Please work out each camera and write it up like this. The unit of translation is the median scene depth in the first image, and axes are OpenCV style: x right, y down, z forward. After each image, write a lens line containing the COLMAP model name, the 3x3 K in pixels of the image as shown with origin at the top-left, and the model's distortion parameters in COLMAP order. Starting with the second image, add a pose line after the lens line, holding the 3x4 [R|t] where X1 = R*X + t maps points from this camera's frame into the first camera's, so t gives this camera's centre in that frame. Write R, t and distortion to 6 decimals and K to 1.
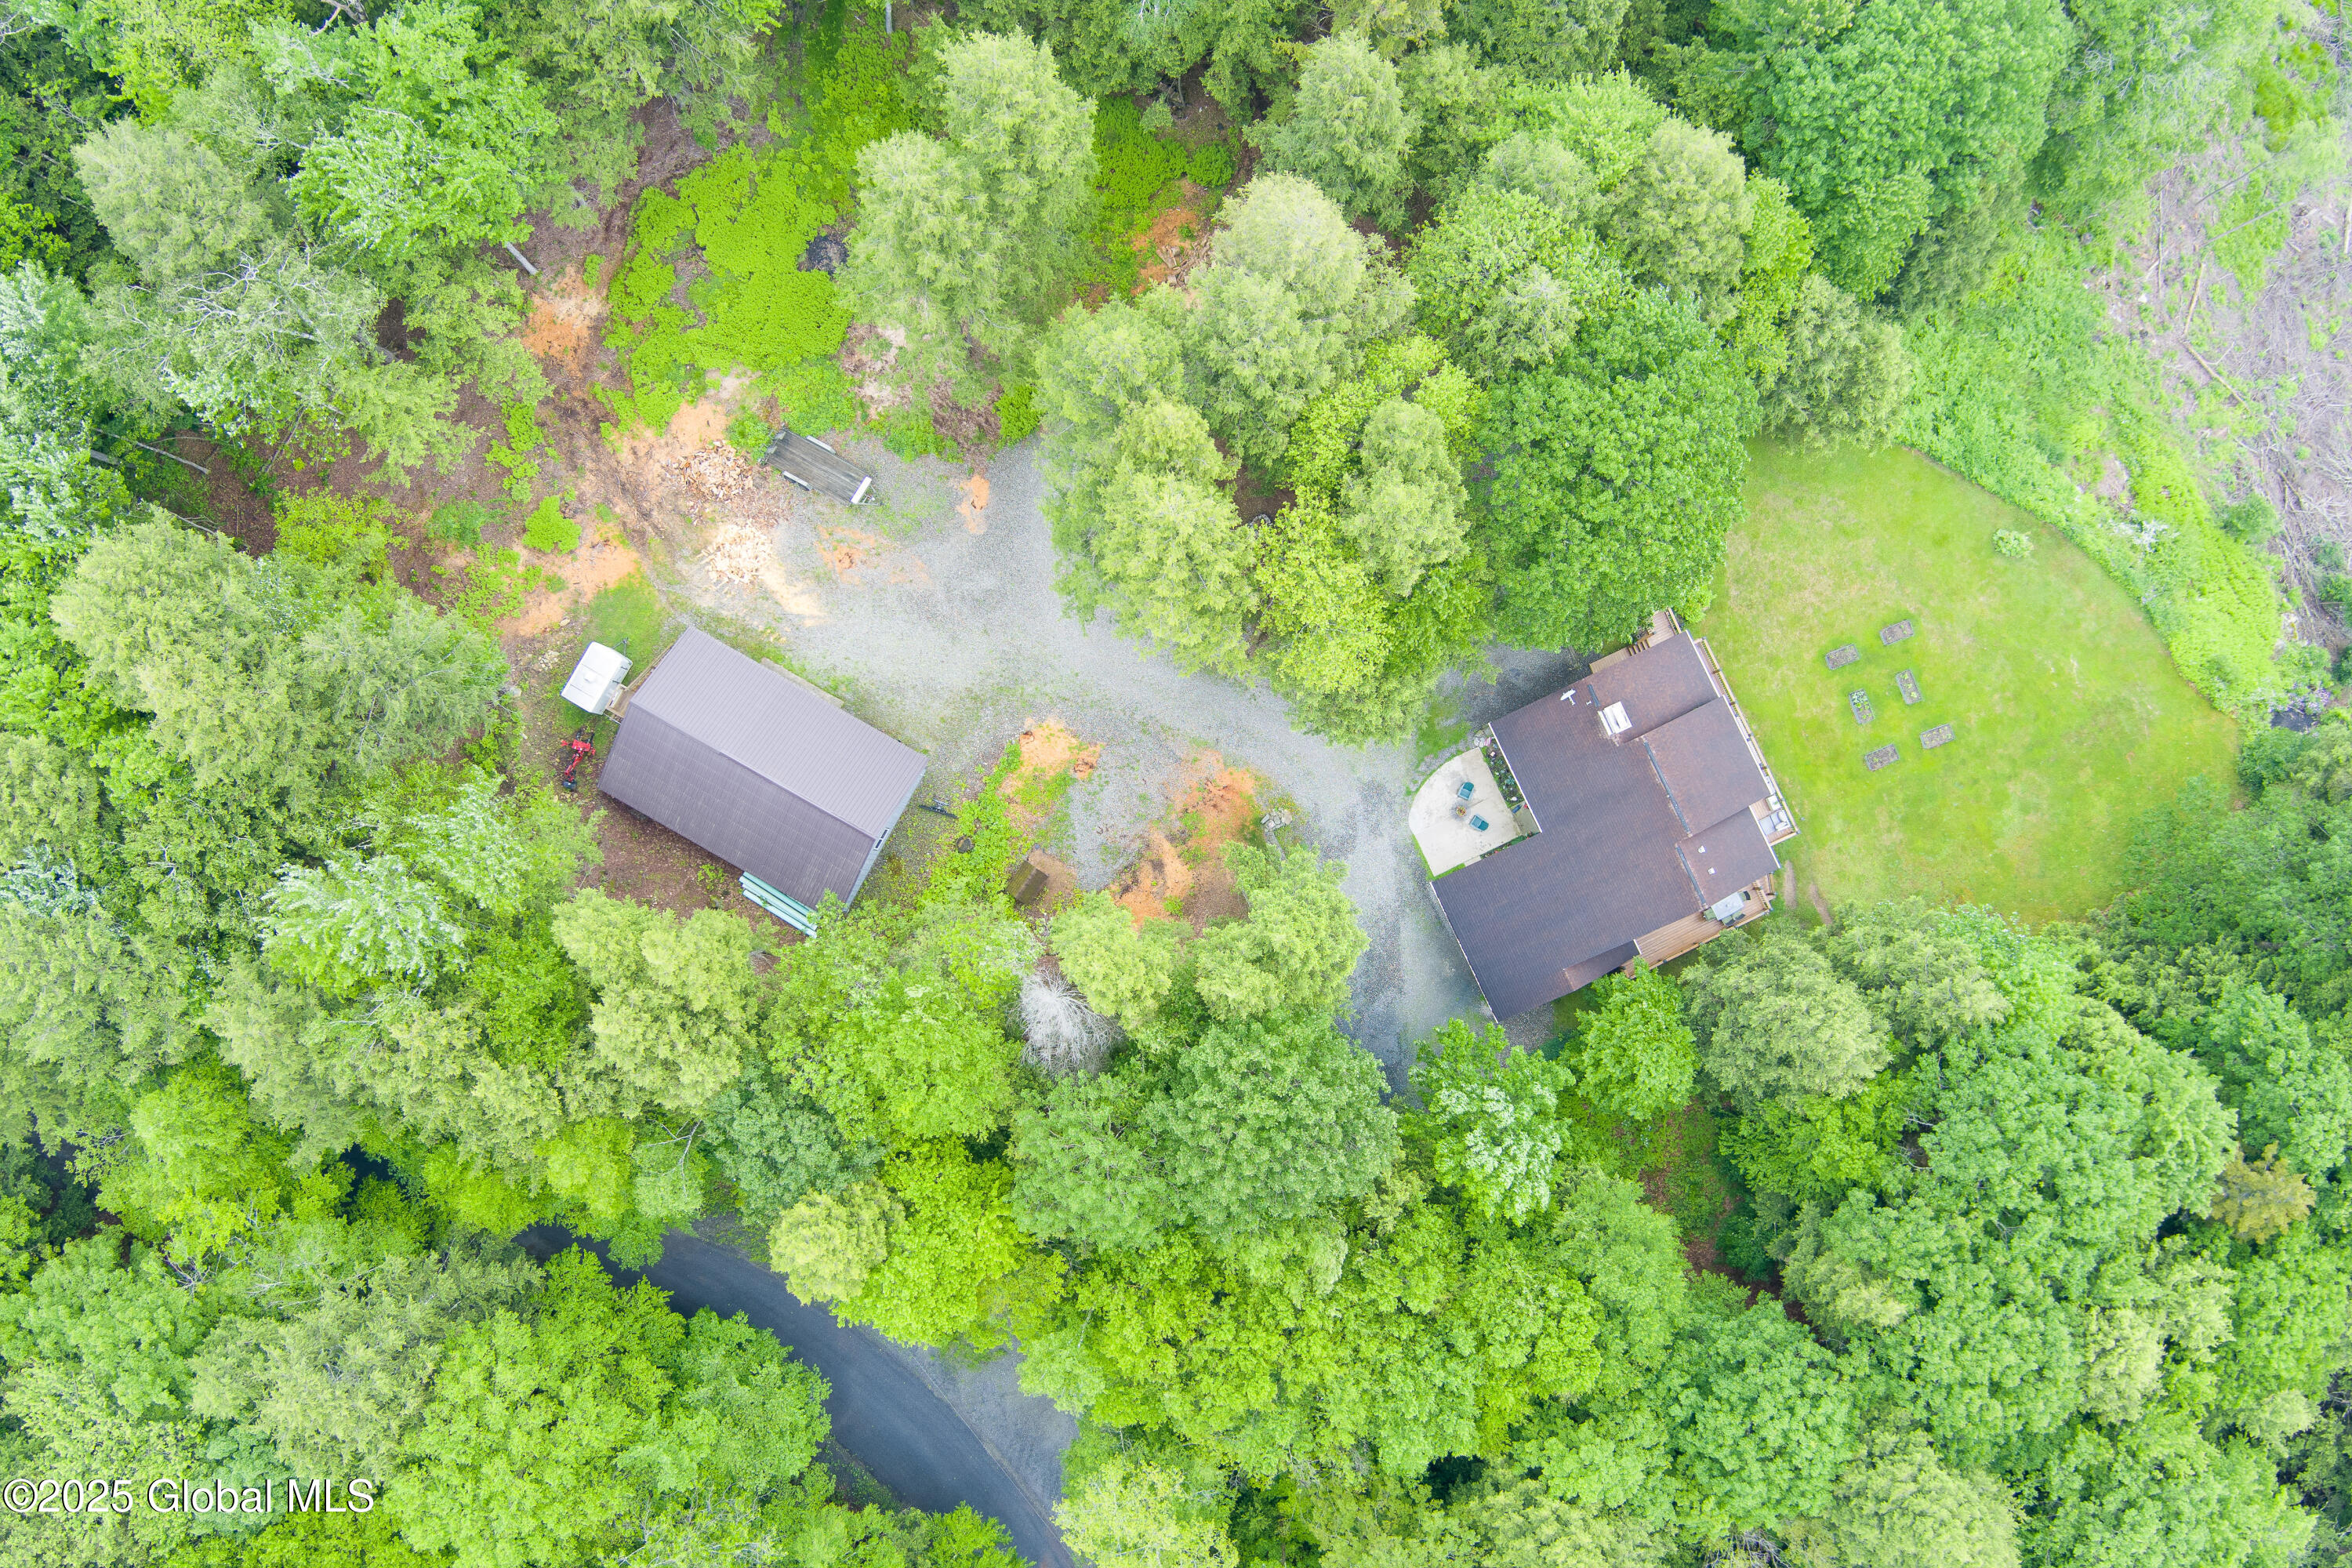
lens RADIAL K [[1912.6, 0, 1168.5], [0, 1912.6, 794.0], [0, 0, 1]] dist [-0.066960, -0.001536]
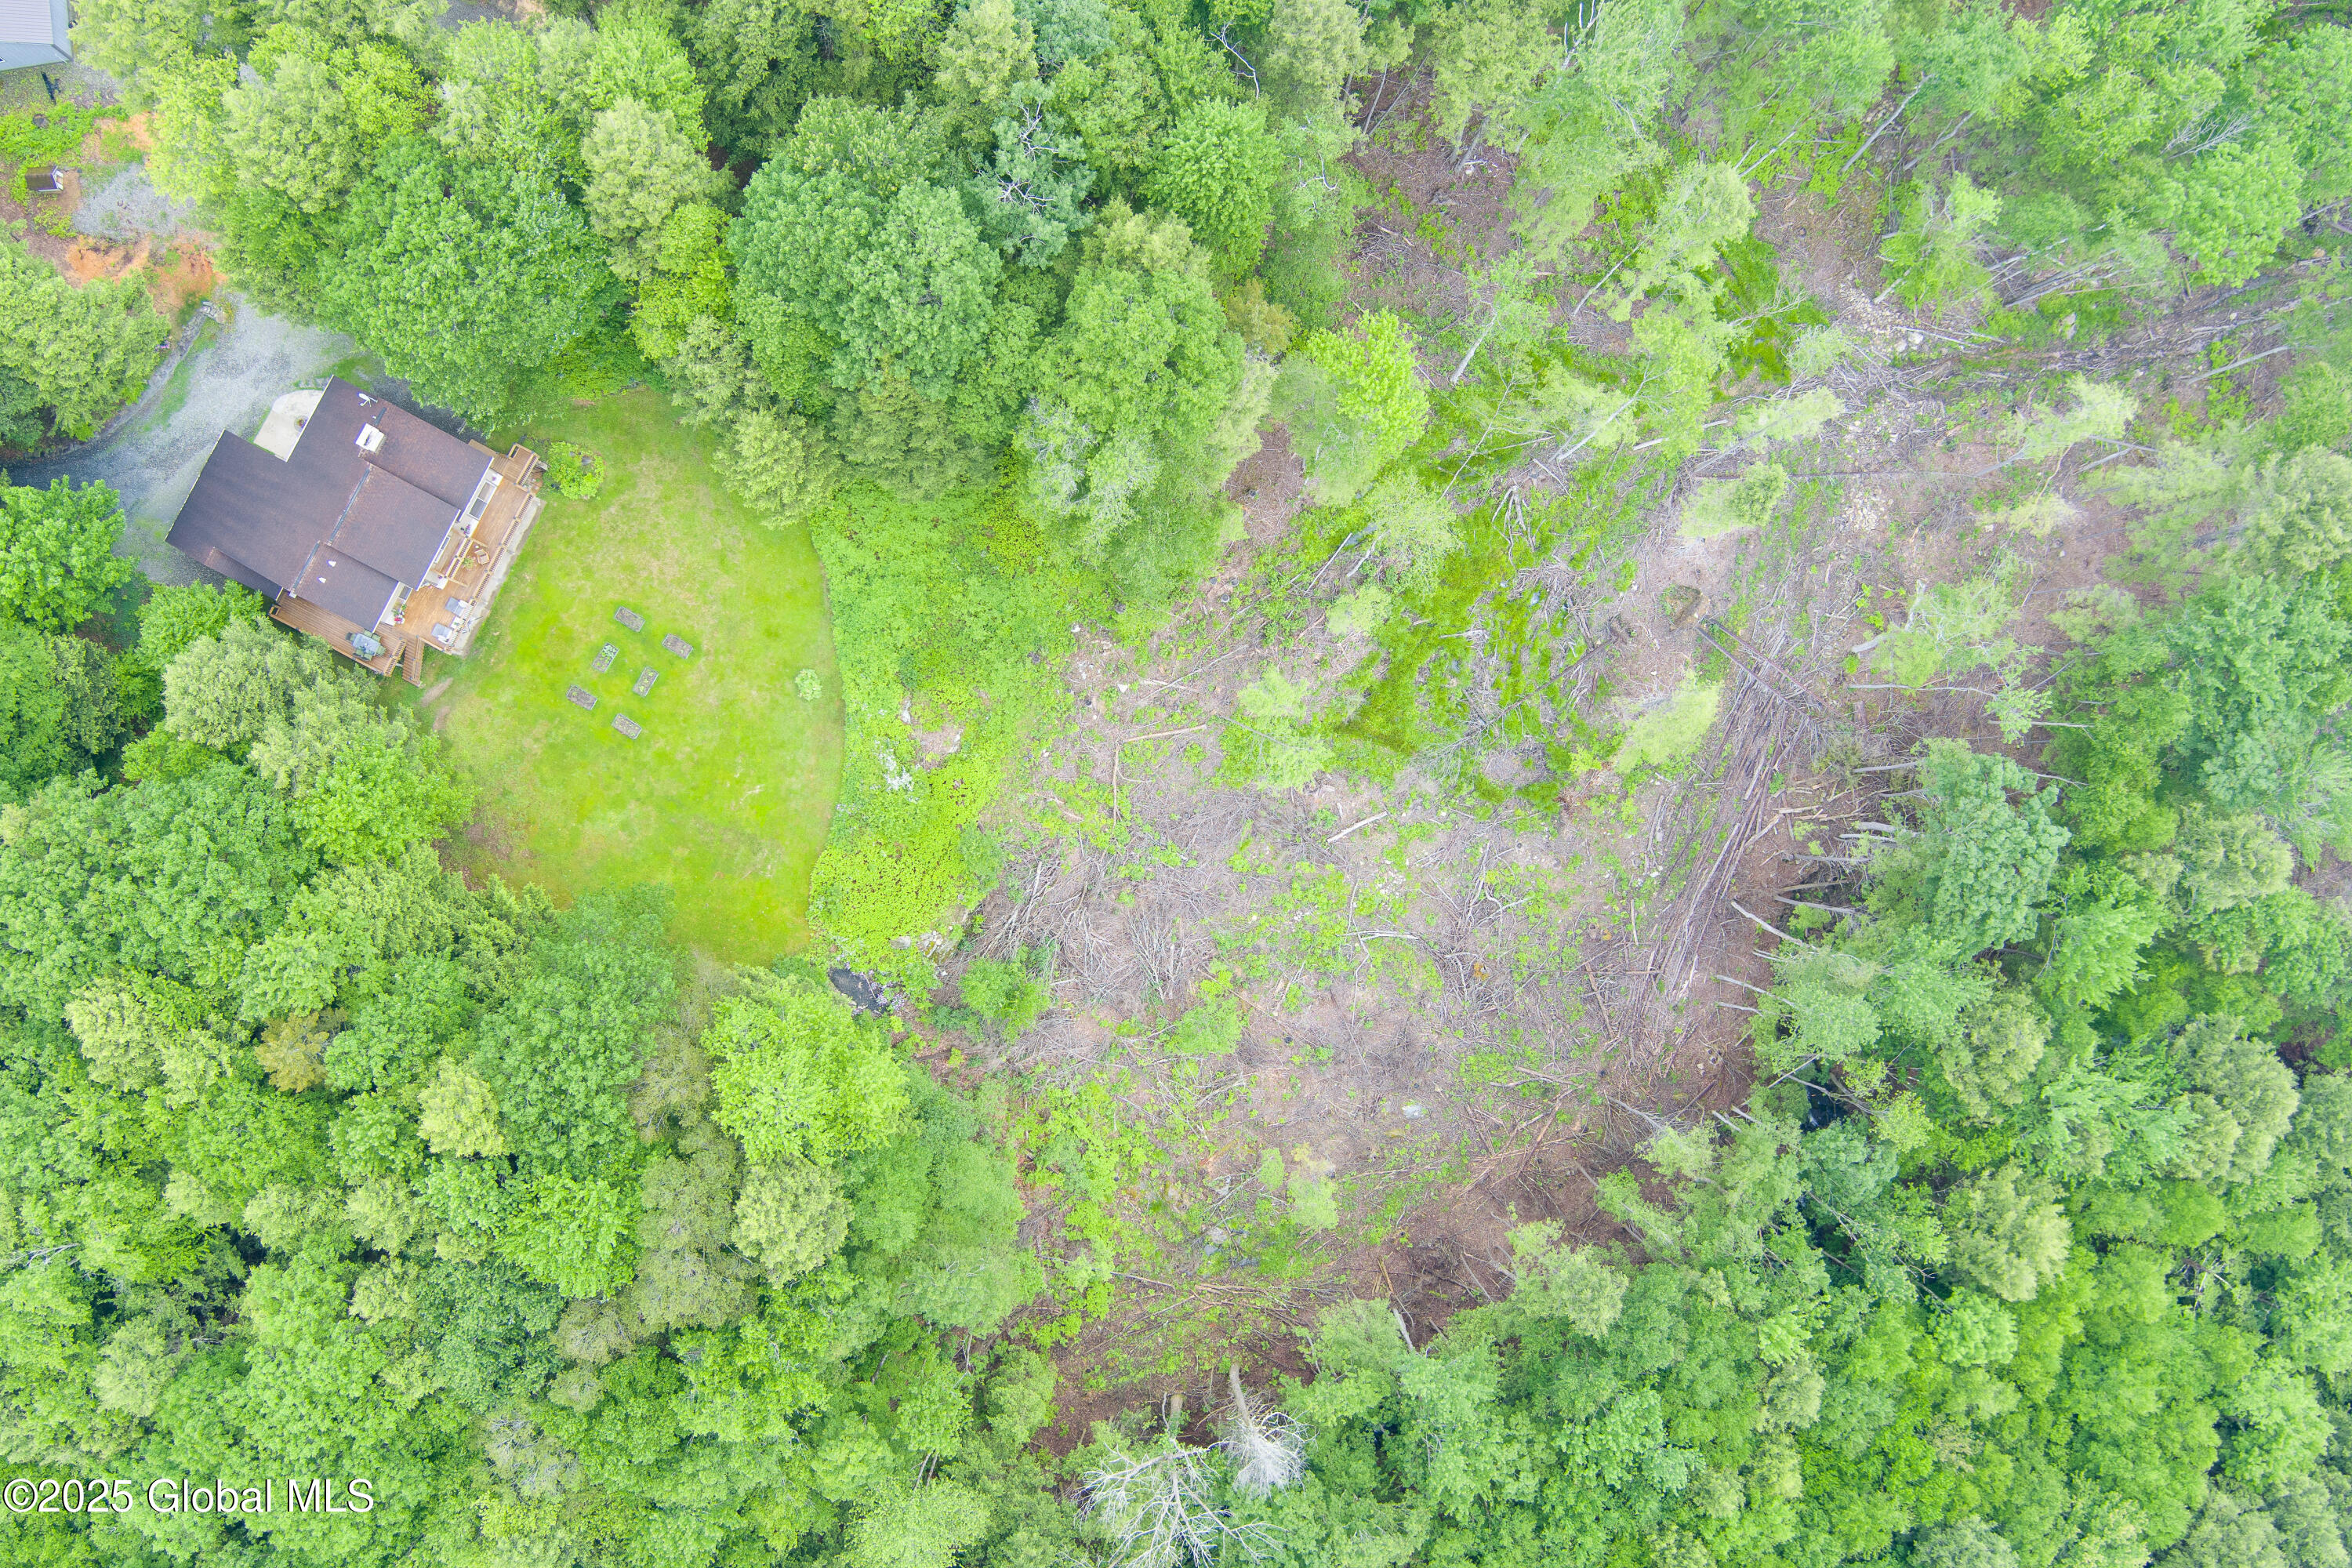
lens RADIAL K [[1912.6, 0, 1168.5], [0, 1912.6, 794.0], [0, 0, 1]] dist [-0.066960, -0.001536]
pose [[0.607423, 0.793777, -0.030911, 0.714861], [-0.793614, 0.608086, 0.020219, -0.310141], [0.034846, 0.012250, 0.999318, -0.172911]]
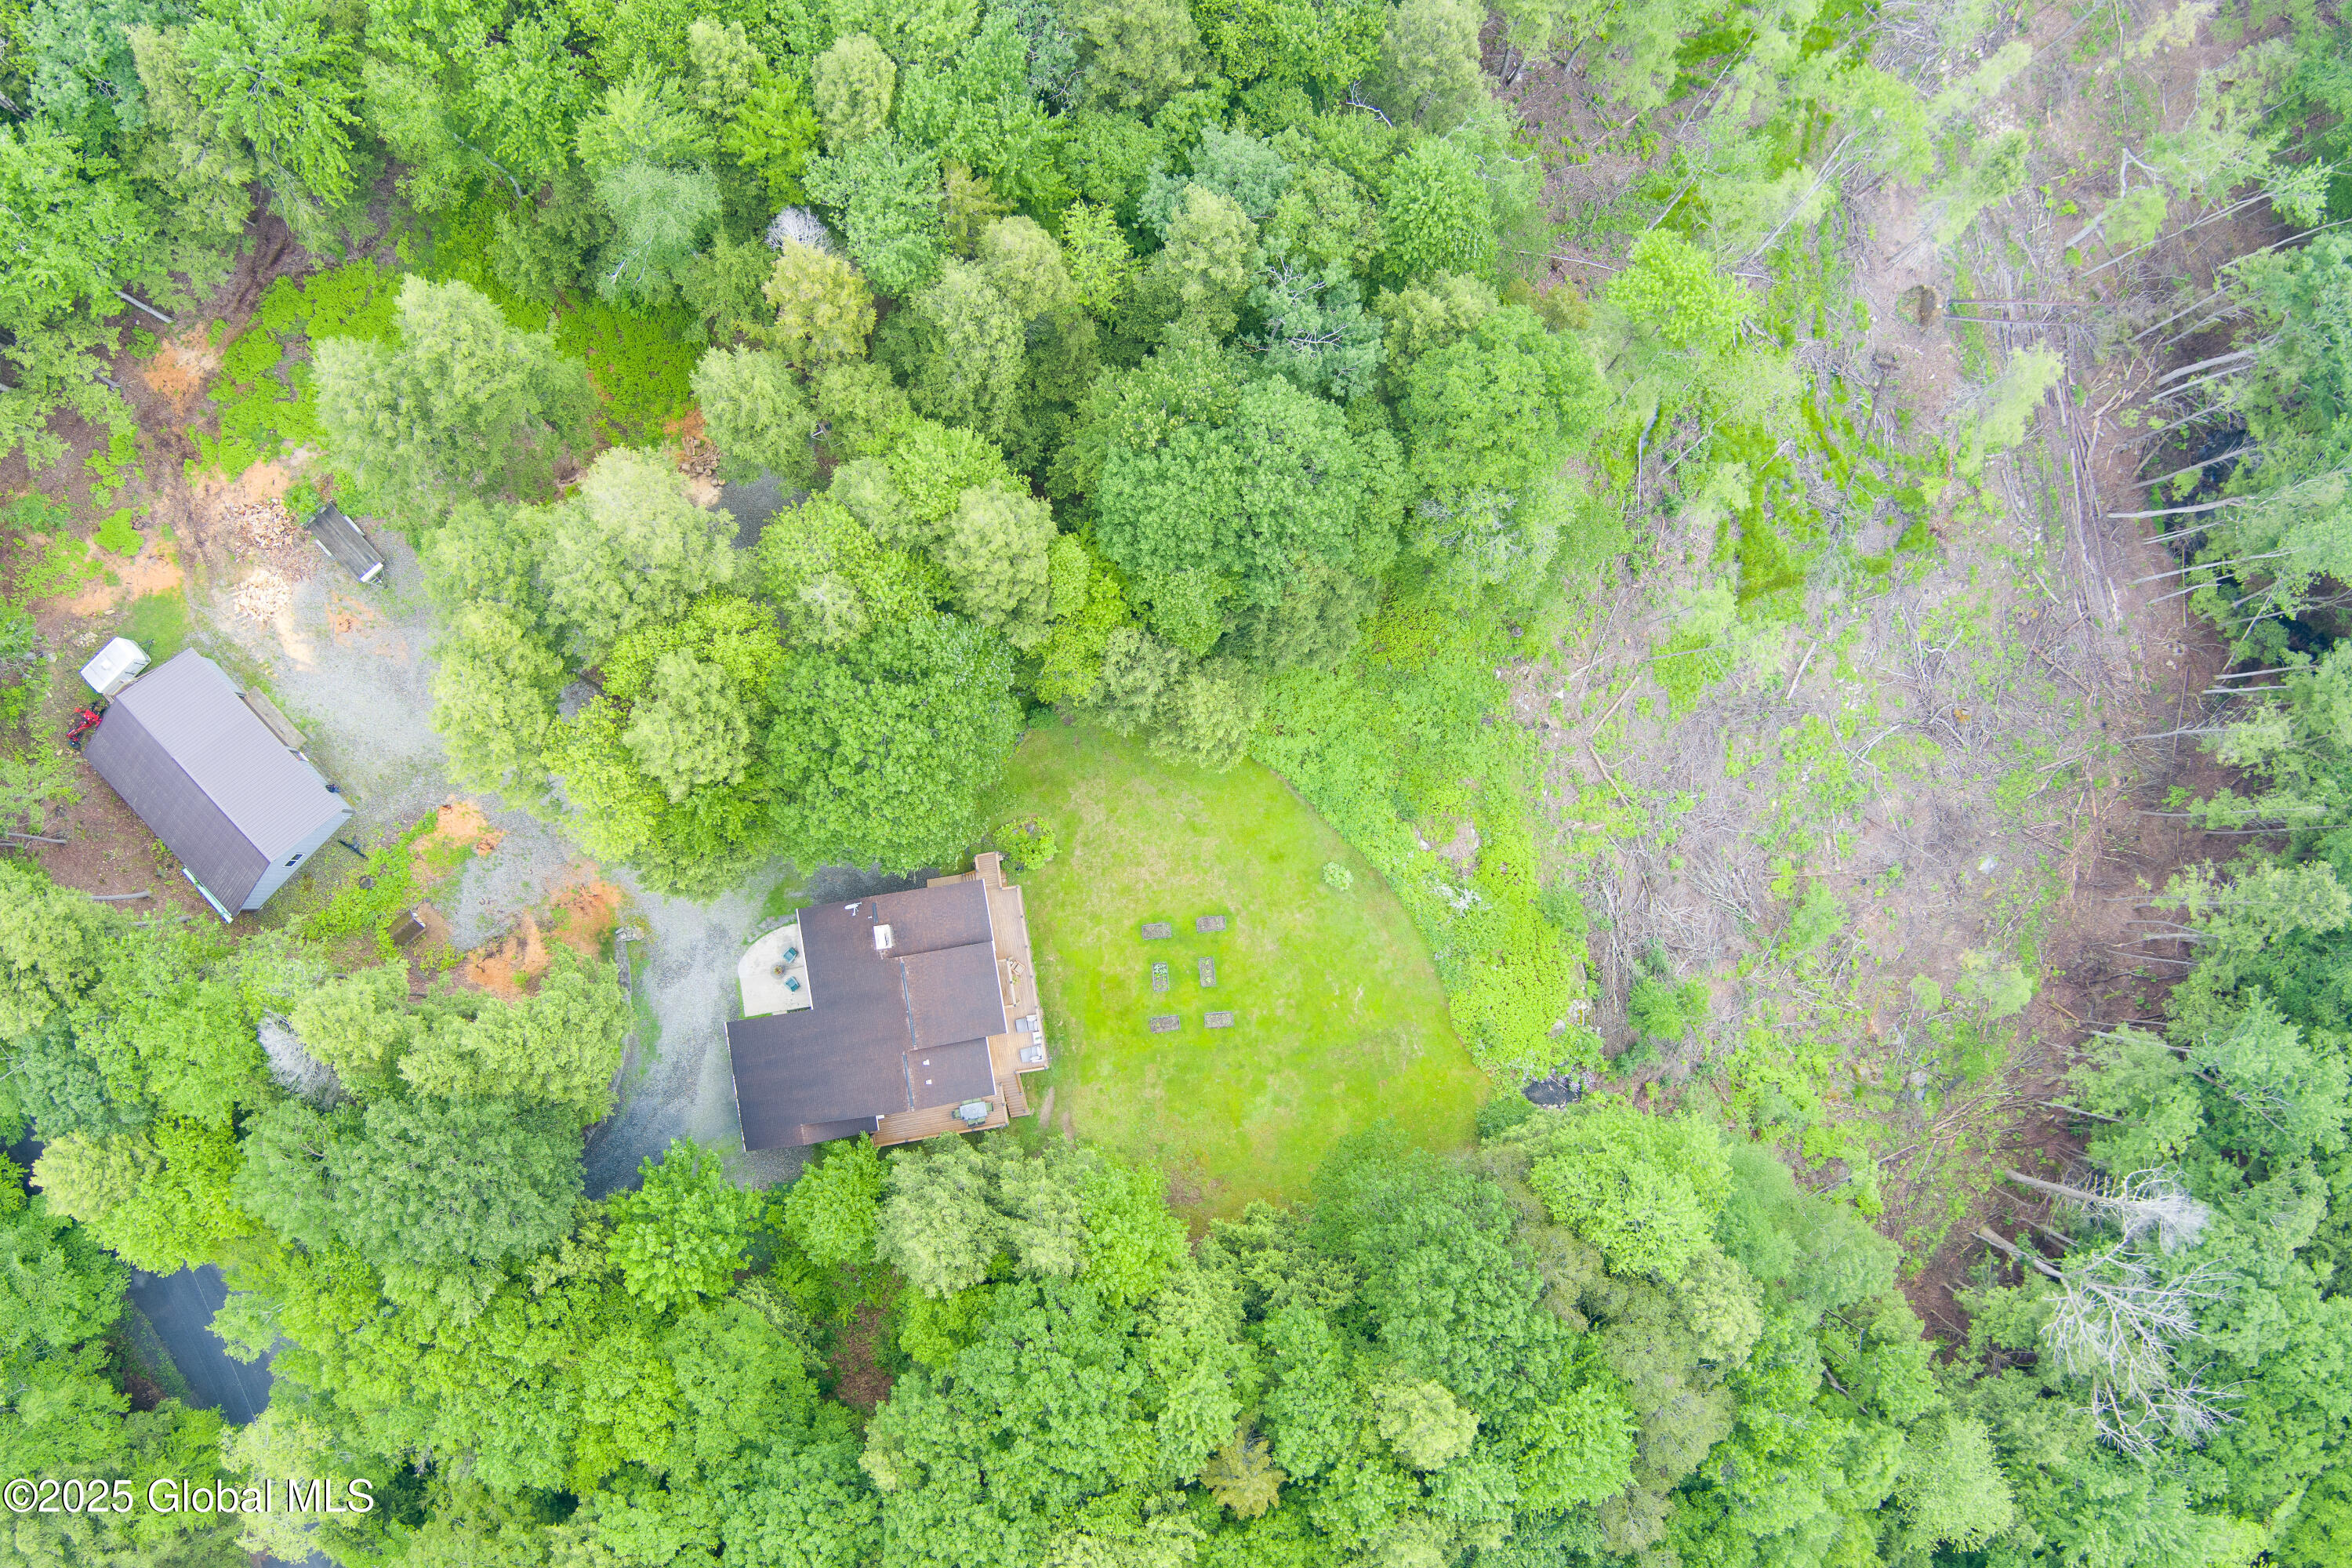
lens RADIAL K [[1912.6, 0, 1168.5], [0, 1912.6, 794.0], [0, 0, 1]] dist [-0.066960, -0.001536]
pose [[0.961246, 0.275504, -0.010210, 0.368837], [-0.275461, 0.961297, 0.005414, -0.169614], [0.011306, -0.002391, 0.999933, -0.178253]]
